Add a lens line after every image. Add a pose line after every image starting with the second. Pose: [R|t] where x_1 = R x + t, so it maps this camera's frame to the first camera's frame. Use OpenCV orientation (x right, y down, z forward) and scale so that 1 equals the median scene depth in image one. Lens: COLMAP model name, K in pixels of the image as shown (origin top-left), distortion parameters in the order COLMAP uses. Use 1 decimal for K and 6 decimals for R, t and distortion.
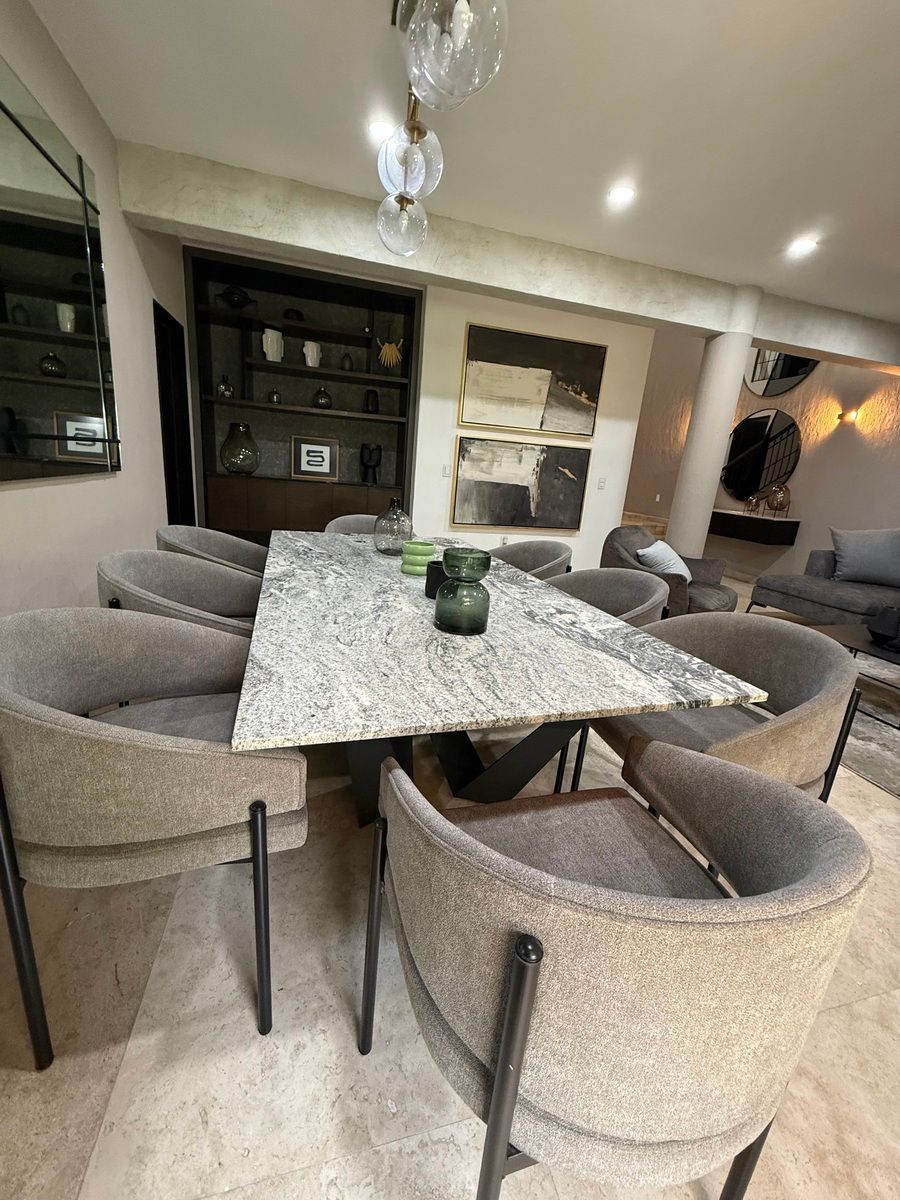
lens RADIAL K [[476.0, 0, 449.2], [0, 476.0, 598.4], [0, 0, 1]] dist [-0.000688, 0.000263]
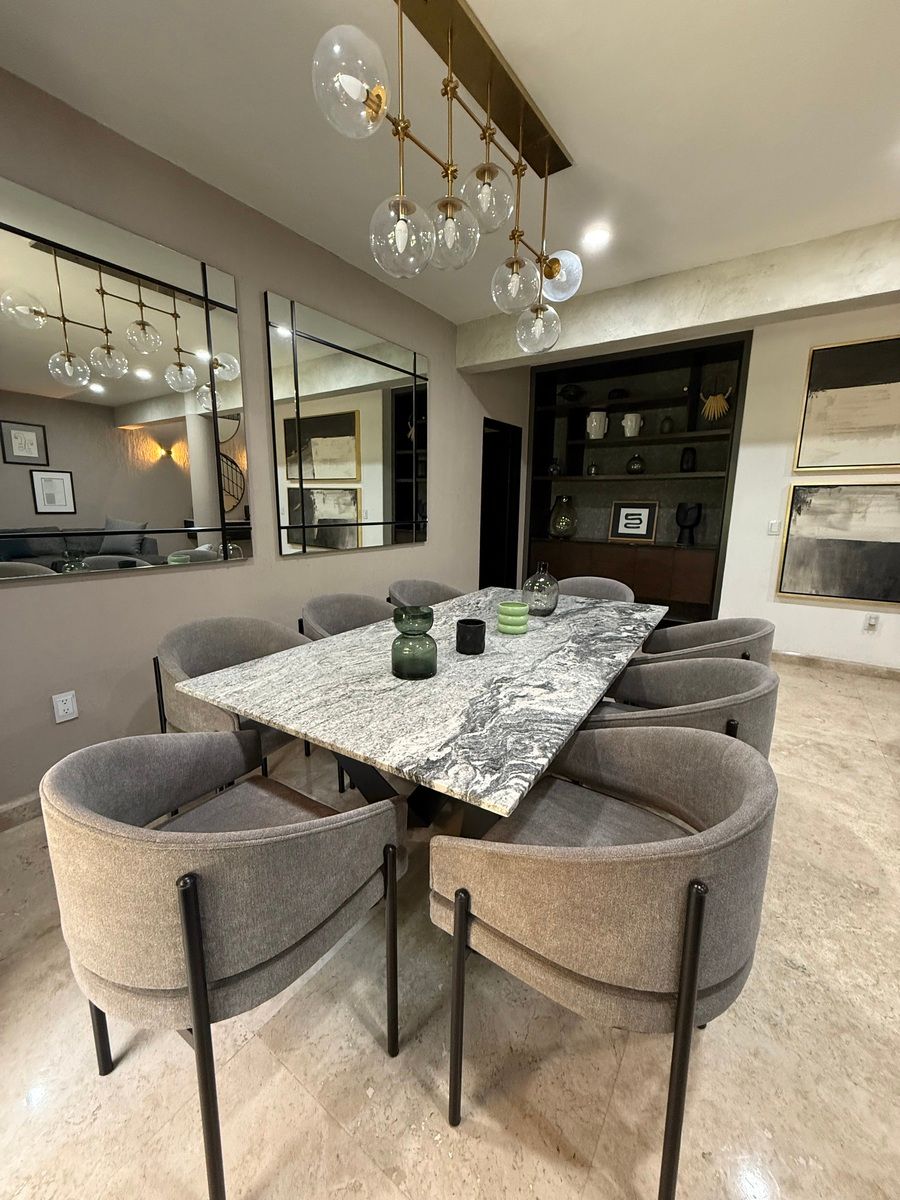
lens RADIAL K [[476.0, 0, 448.2], [0, 476.0, 597.7], [0, 0, 1]] dist [-0.000688, 0.000263]
pose [[0.644032, 0.069920, -0.761797, 0.336851], [-0.161623, 0.985772, -0.046162, -0.028850], [0.747731, 0.152854, 0.646169, 0.095162]]
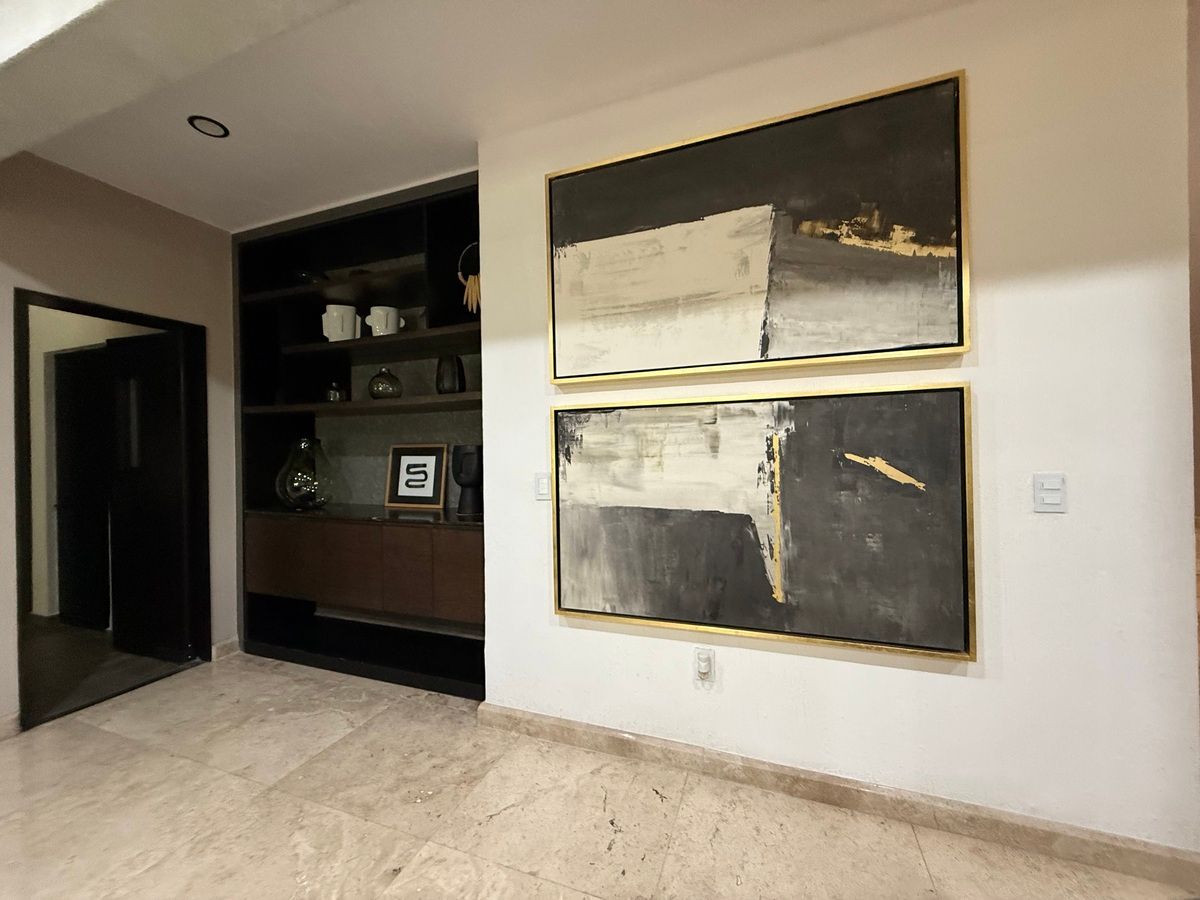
lens RADIAL K [[476.0, 0, 598.5], [0, 476.0, 450.3], [0, 0, 1]] dist [-0.000688, 0.000263]
pose [[0.809153, -0.095885, -0.579721, 0.377105], [-0.075226, 0.961574, -0.264039, -0.239668], [0.582762, 0.257258, 0.770848, 0.867069]]
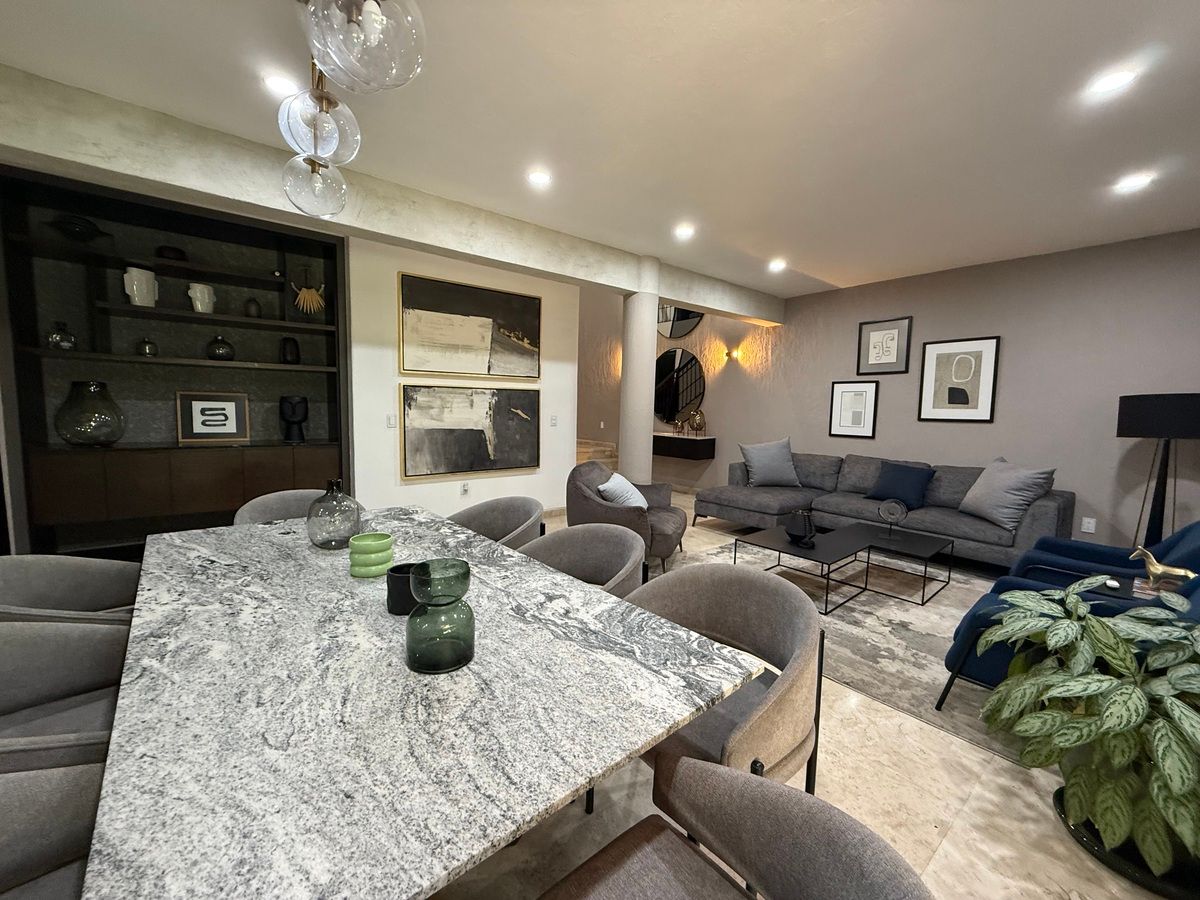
lens RADIAL K [[476.0, 0, 598.6], [0, 476.0, 451.4], [0, 0, 1]] dist [-0.000688, 0.000263]
pose [[0.915527, -0.098794, 0.389937, -0.004578], [0.155859, 0.980772, -0.117452, -0.052427], [-0.370835, 0.168306, 0.913321, 0.031663]]
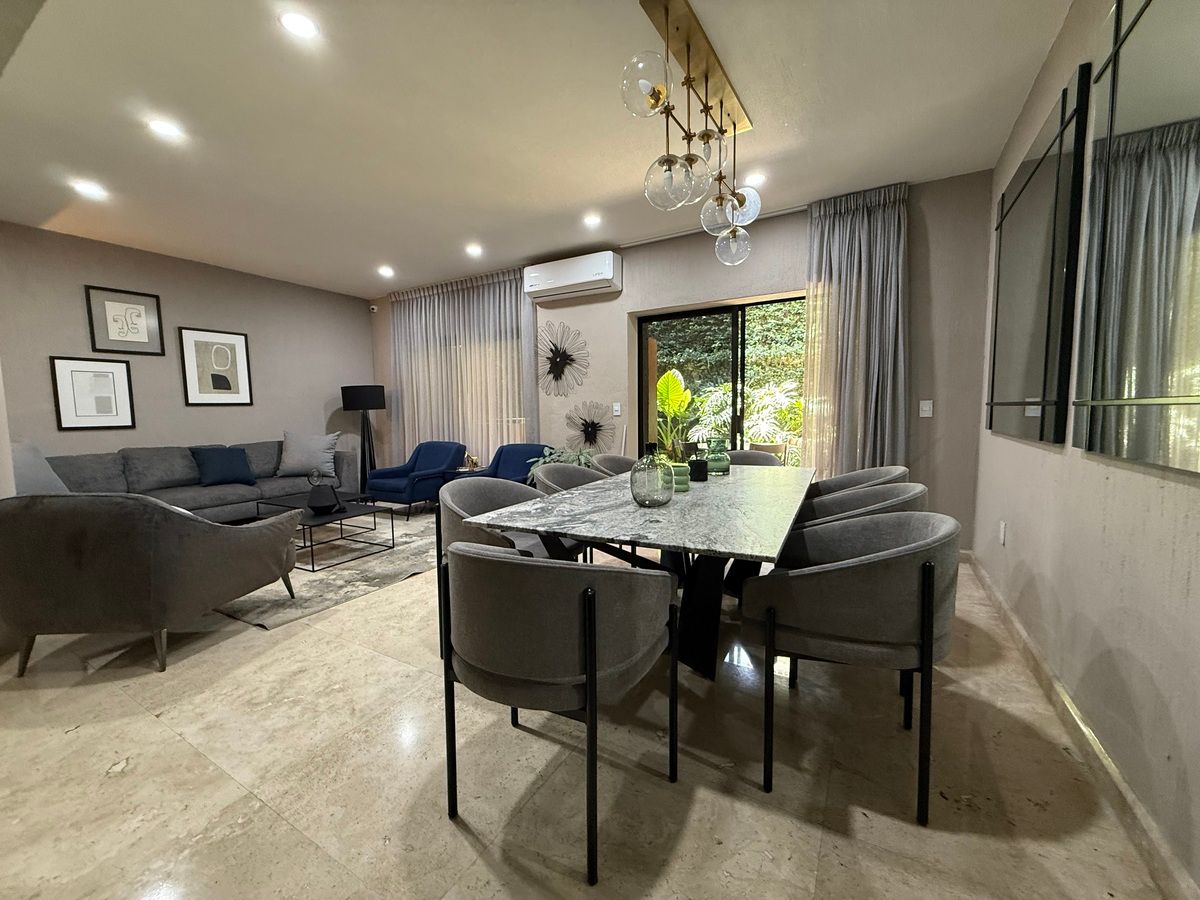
lens RADIAL K [[476.0, 0, 596.1], [0, 476.0, 446.3], [0, 0, 1]] dist [-0.000688, 0.000263]
pose [[-0.706340, -0.129579, 0.695912, -0.390864], [0.143566, 0.936448, 0.320084, -0.302118], [-0.693162, 0.325998, -0.642847, 0.978133]]
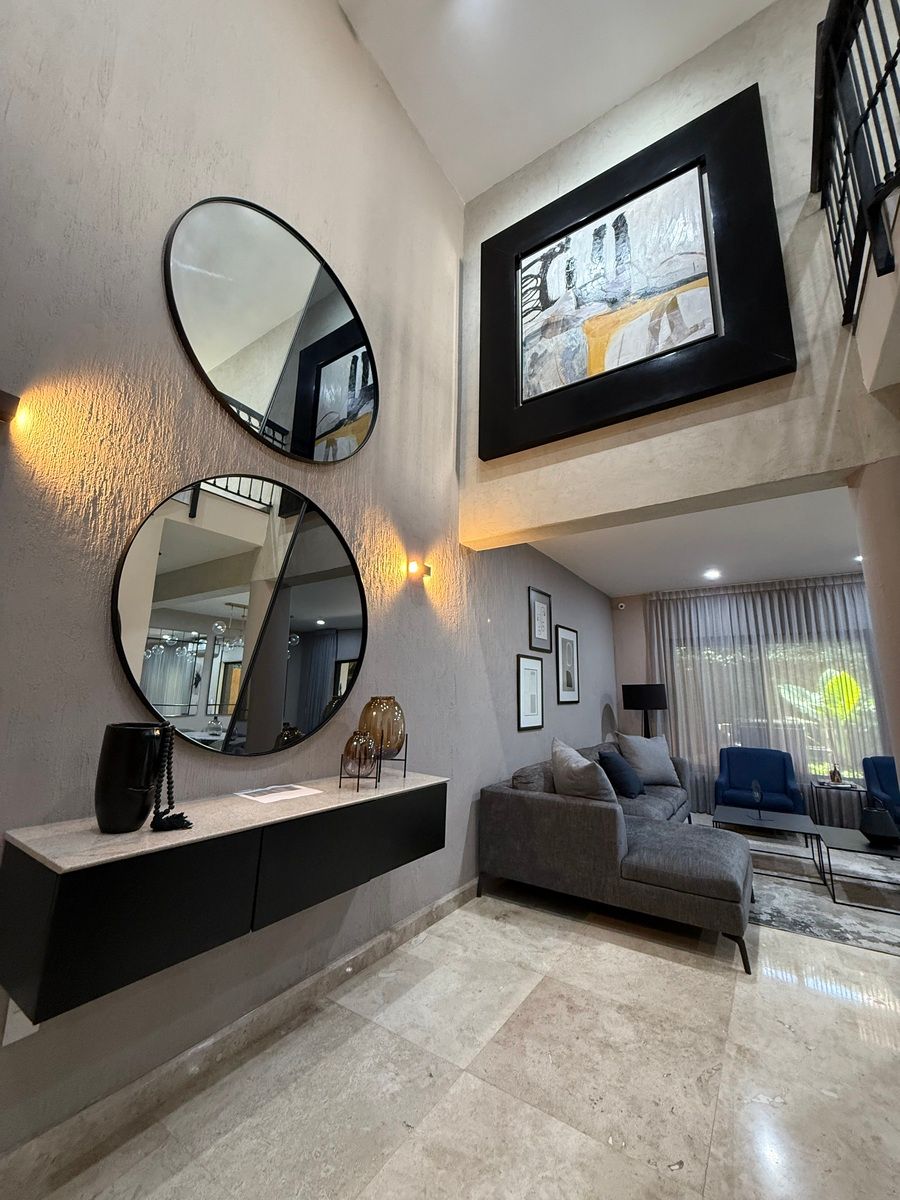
lens RADIAL K [[476.0, 0, 451.9], [0, 476.0, 596.9], [0, 0, 1]] dist [-0.000688, 0.000263]
pose [[-0.657605, 0.060182, 0.750956, 0.541891], [0.129091, 0.991063, 0.033619, -0.509336], [-0.742221, 0.119049, -0.659496, 1.883267]]
